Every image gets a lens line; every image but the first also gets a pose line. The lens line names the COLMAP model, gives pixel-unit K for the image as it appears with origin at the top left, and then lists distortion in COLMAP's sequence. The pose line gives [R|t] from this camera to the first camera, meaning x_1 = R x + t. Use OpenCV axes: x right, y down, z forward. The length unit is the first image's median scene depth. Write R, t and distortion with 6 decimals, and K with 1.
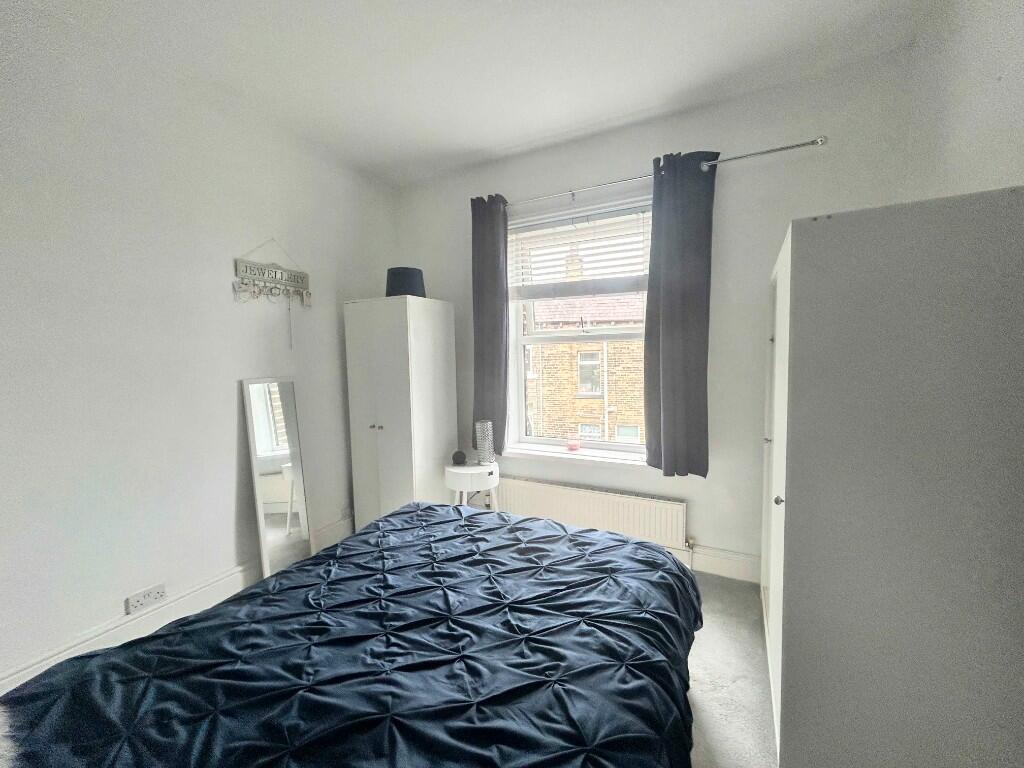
lens RADIAL K [[421.2, 0, 516.8], [0, 421.2, 378.1], [0, 0, 1]] dist [-0.001050, -0.000383]
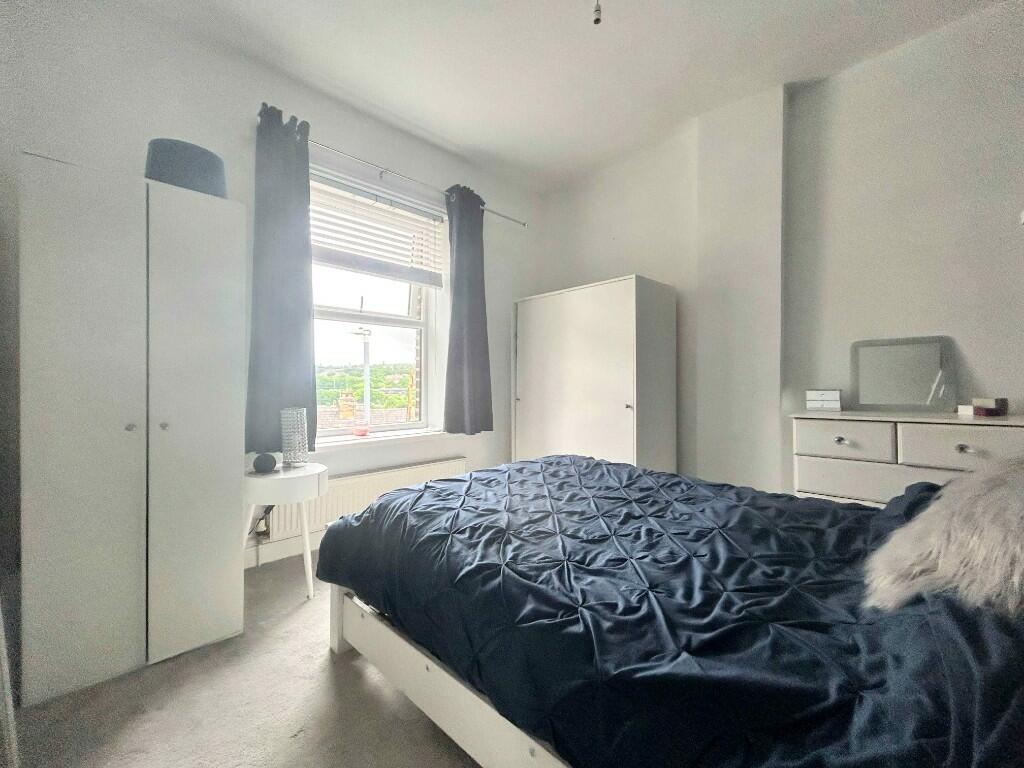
lens RADIAL K [[421.2, 0, 516.8], [0, 421.2, 378.1], [0, 0, 1]] dist [-0.001050, -0.000383]
pose [[0.305808, 0.016948, 0.951942, -0.694238], [0.035228, 0.998955, -0.029102, 0.086973], [-0.951441, 0.042435, 0.304891, 0.405991]]
